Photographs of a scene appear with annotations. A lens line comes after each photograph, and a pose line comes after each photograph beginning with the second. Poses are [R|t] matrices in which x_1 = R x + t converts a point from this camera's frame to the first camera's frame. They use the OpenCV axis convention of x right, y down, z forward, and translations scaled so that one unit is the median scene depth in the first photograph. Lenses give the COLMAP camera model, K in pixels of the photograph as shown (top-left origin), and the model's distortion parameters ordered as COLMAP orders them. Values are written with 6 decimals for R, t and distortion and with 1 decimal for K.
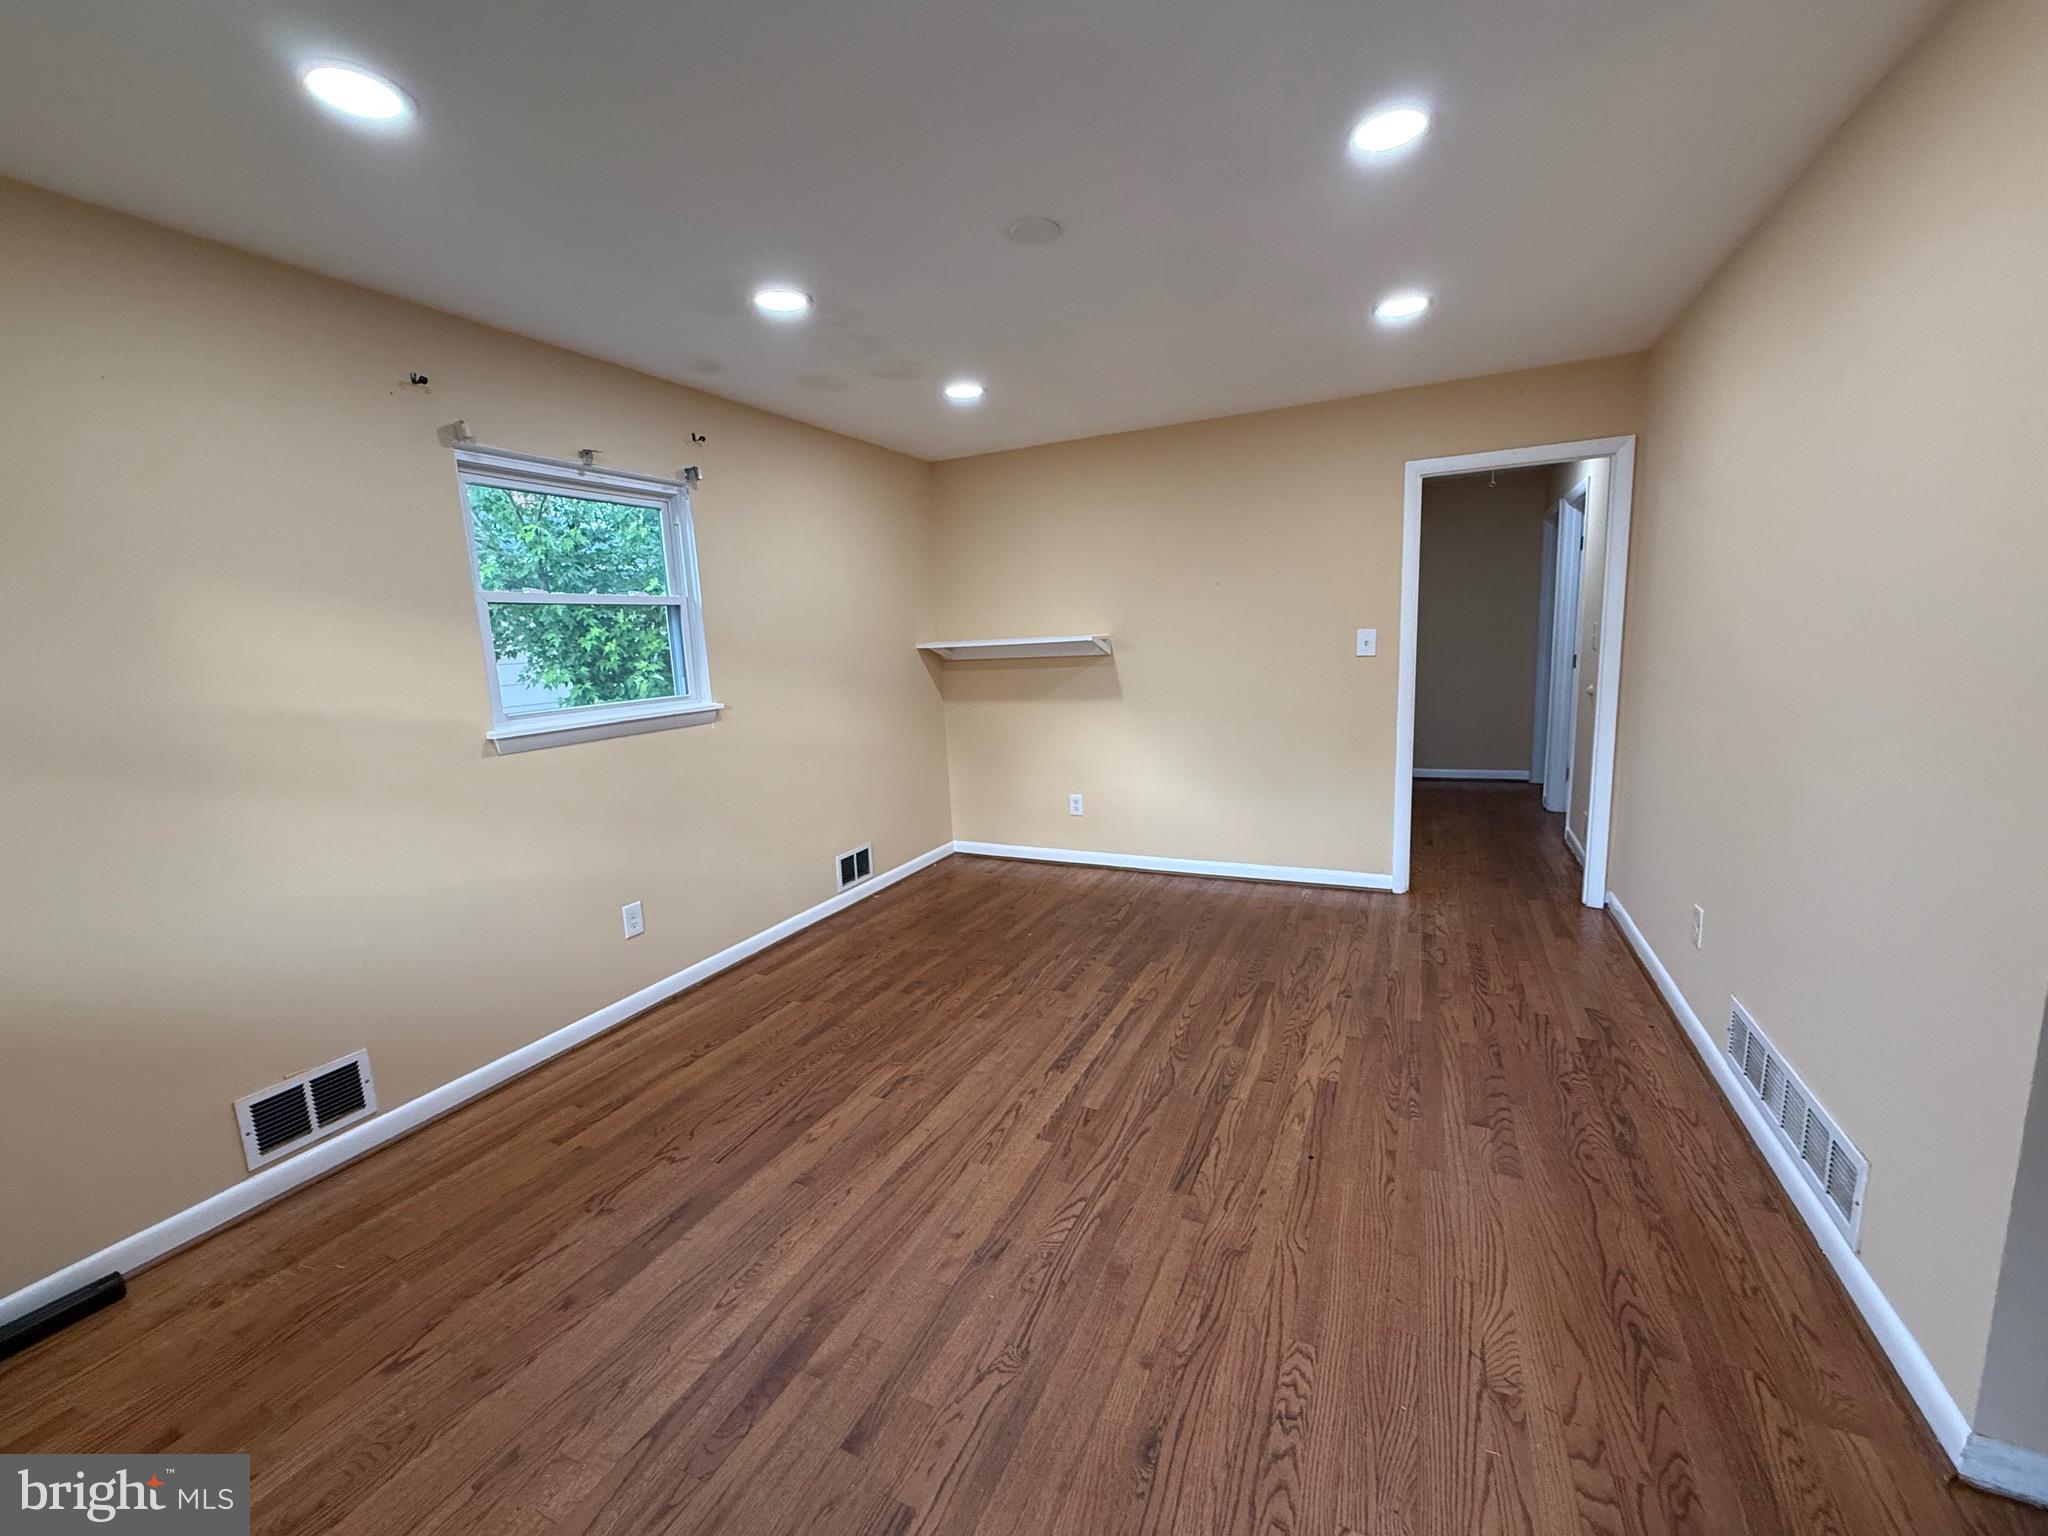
lens RADIAL K [[823.4, 0, 1025.3], [0, 823.4, 776.1], [0, 0, 1]] dist [0.002215, -0.000232]
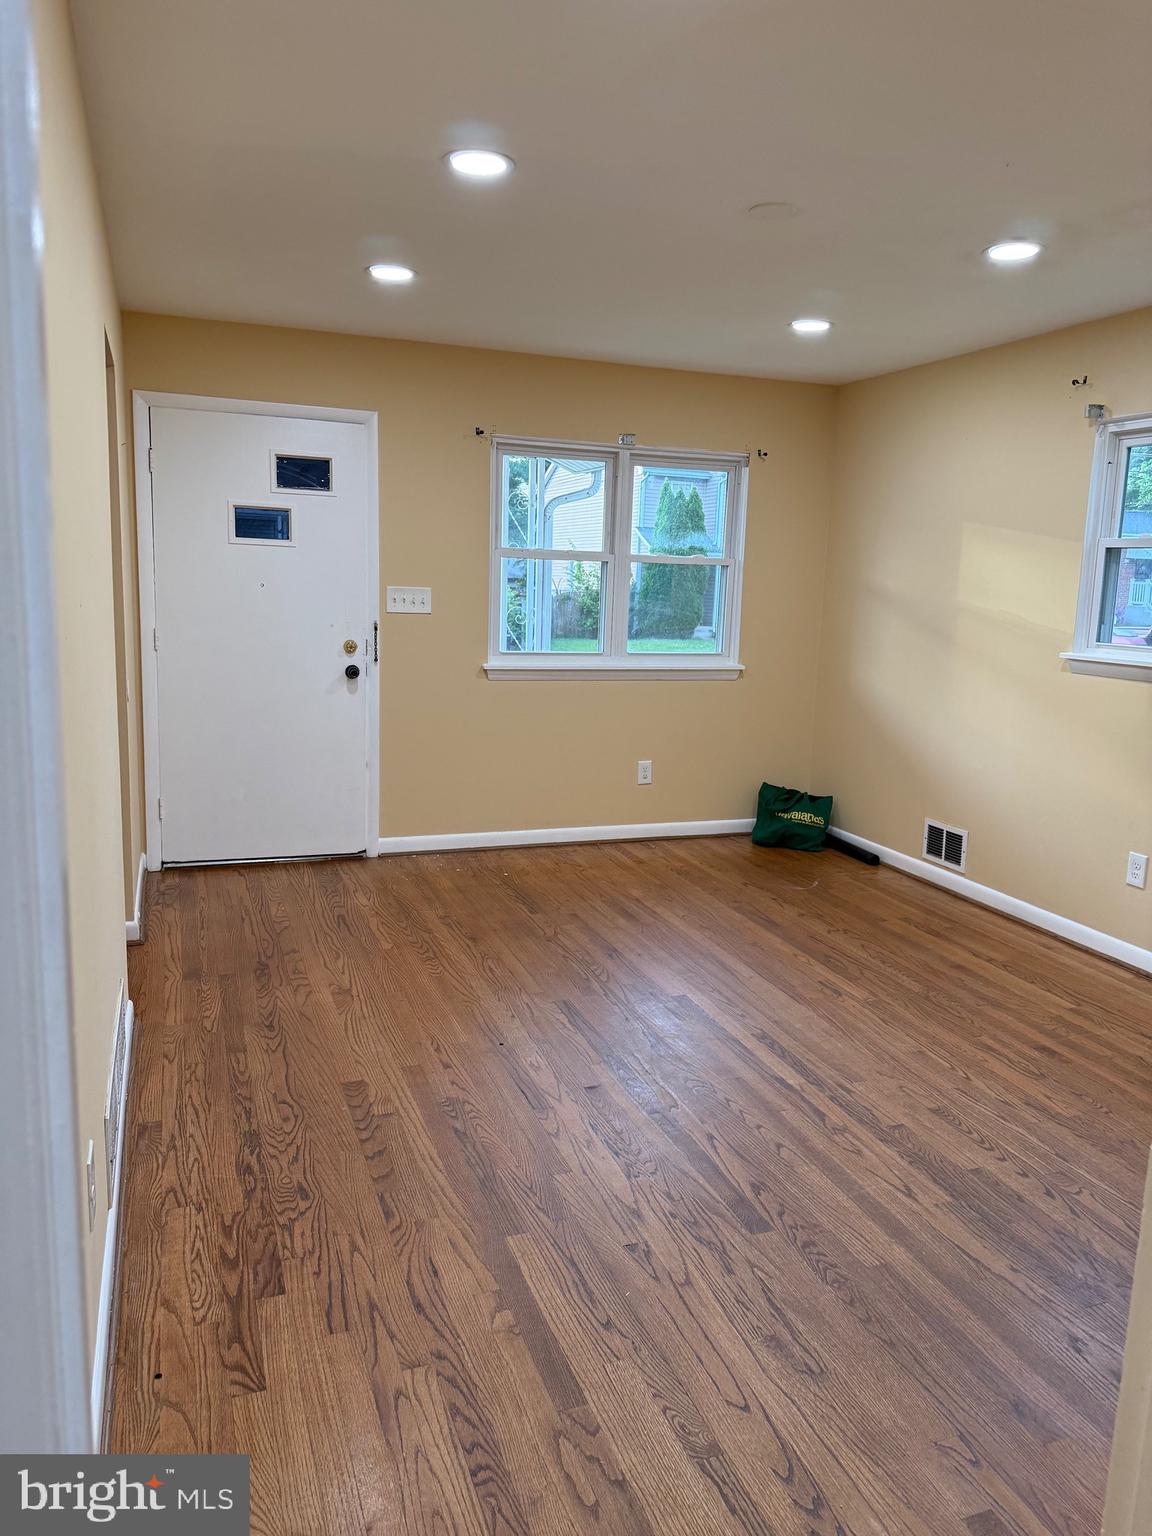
lens RADIAL K [[1077.5, 0, 569.3], [0, 1077.5, 768.0], [0, 0, 1]] dist [0.093492, -0.160574]
pose [[-0.703358, 0.146761, -0.695521, 1.183100], [-0.122555, 0.938766, 0.322024, -0.367214], [0.700191, 0.311738, -0.642302, 1.781236]]
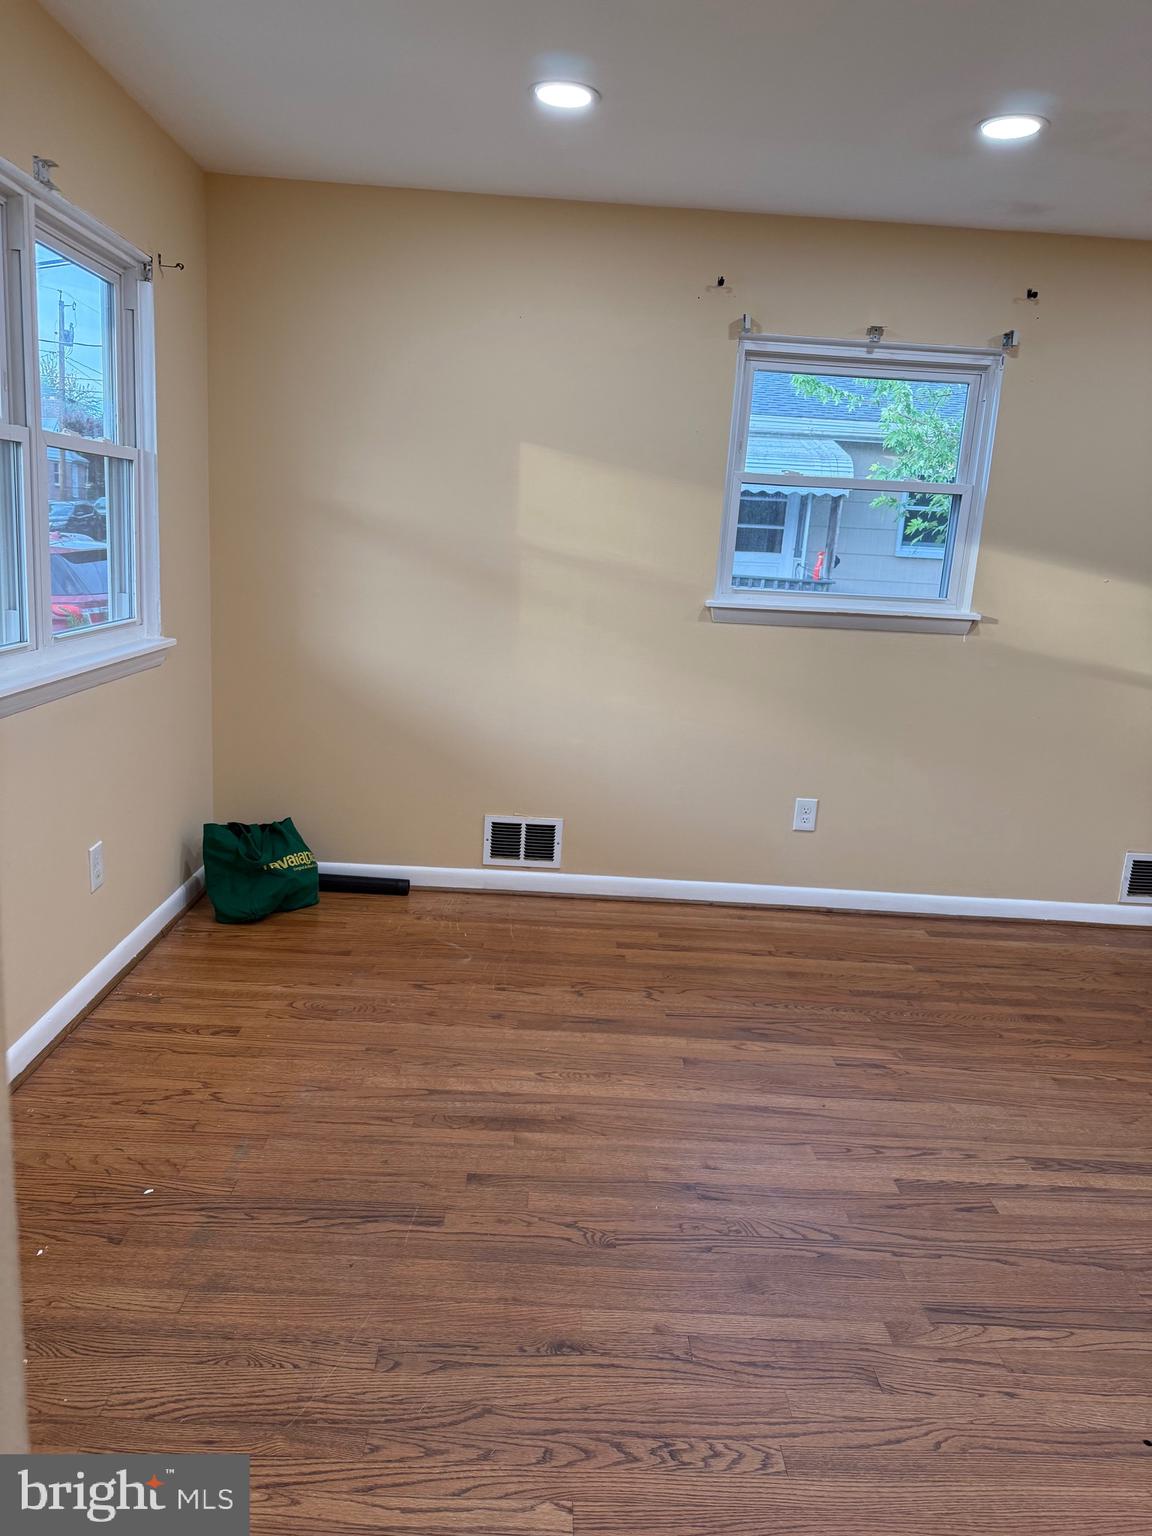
lens RADIAL K [[1077.5, 0, 569.3], [0, 1077.5, 768.0], [0, 0, 1]] dist [0.093492, -0.160574]
pose [[0.440428, 0.262461, -0.858567, 0.663215], [-0.234282, 0.956778, 0.172302, -0.046080], [0.866681, 0.125260, 0.482881, 0.170013]]
